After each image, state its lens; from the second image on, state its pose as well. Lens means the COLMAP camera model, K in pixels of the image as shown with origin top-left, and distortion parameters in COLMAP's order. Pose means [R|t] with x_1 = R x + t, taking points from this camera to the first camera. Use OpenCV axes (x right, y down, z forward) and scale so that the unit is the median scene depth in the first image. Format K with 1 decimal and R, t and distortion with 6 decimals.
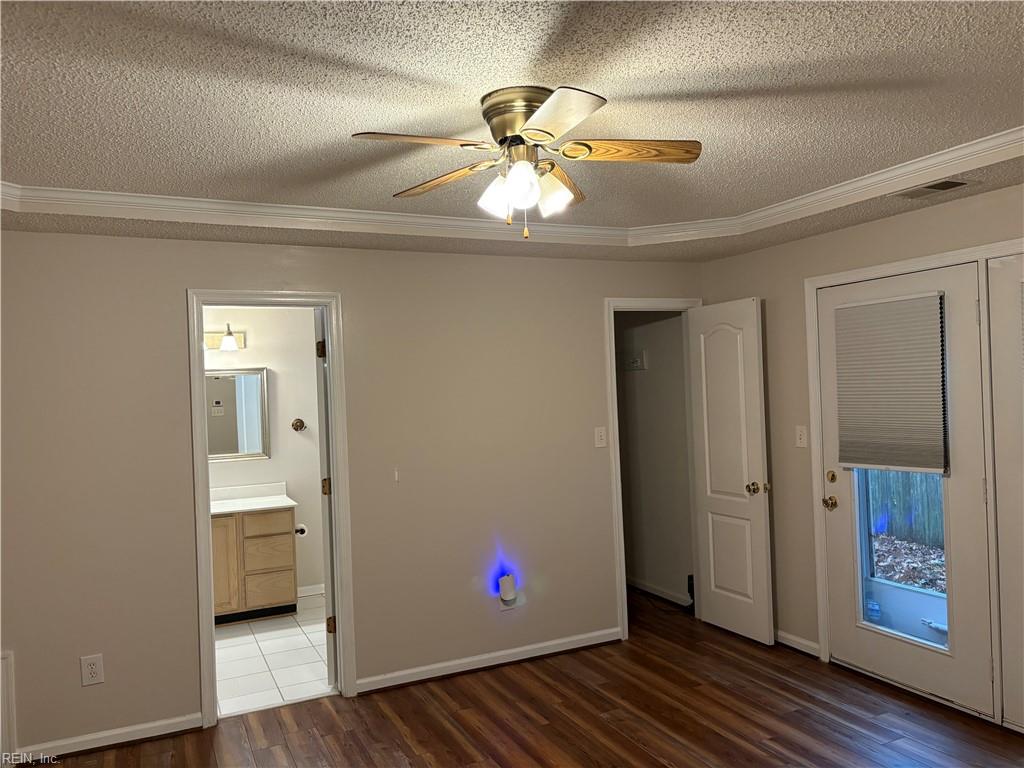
lens RADIAL K [[772.0, 0, 512.1], [0, 772.0, 387.2], [0, 0, 1]] dist [0.053003, -0.053934]
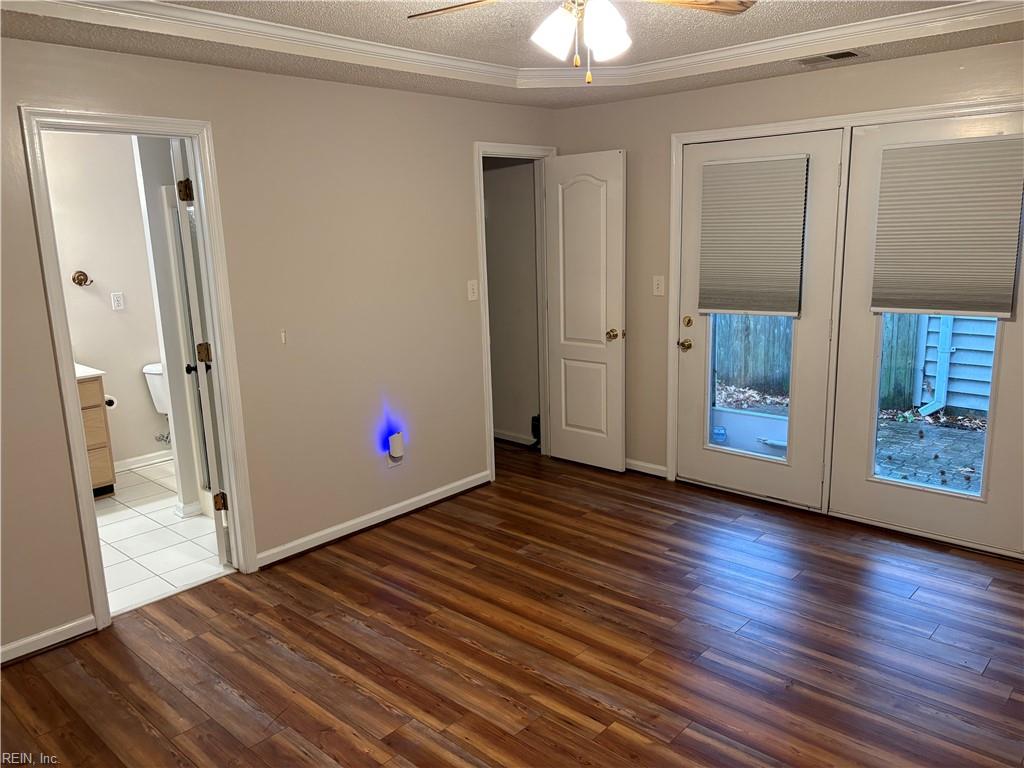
lens RADIAL K [[772.2, 0, 503.9], [0, 772.2, 379.8], [0, 0, 1]] dist [0.054380, -0.063868]
pose [[0.929667, -0.061681, 0.363201, -0.249531], [-0.009348, 0.981617, 0.190634, -0.012382], [-0.368282, -0.180621, 0.912000, 0.071976]]
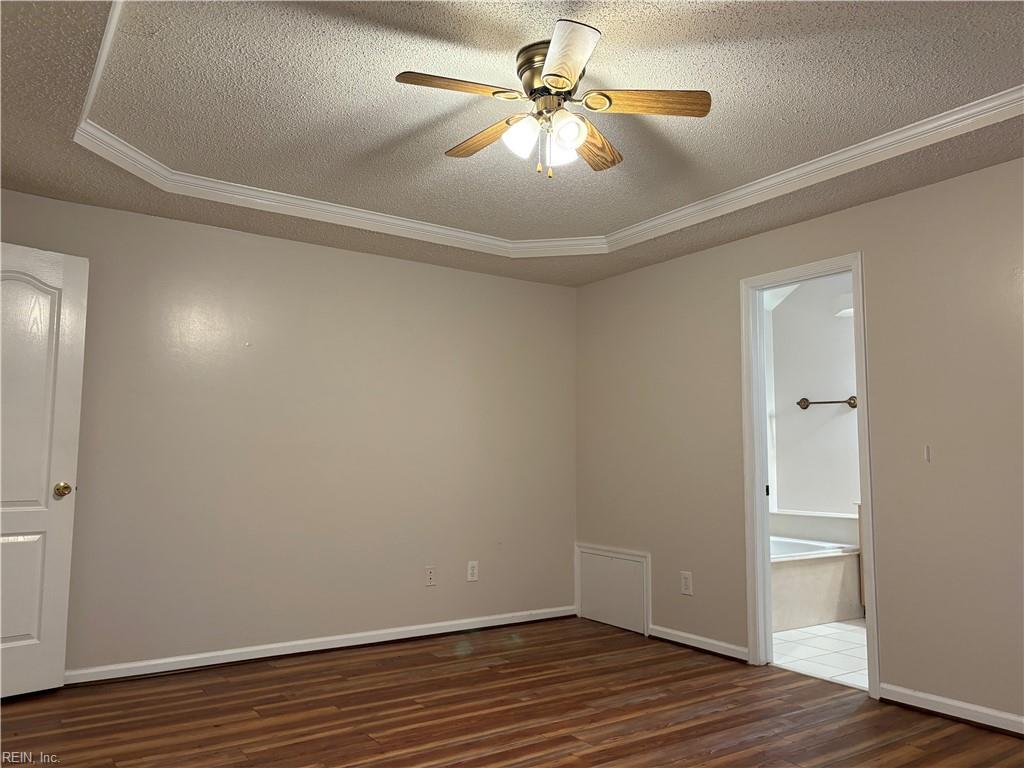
lens RADIAL K [[772.0, 0, 512.1], [0, 772.0, 387.2], [0, 0, 1]] dist [0.053003, -0.053934]
pose [[0.149997, -0.053979, -0.987212, 0.613904], [-0.011680, 0.998342, -0.056362, 0.100864], [0.988617, 0.019984, 0.149118, 0.452294]]
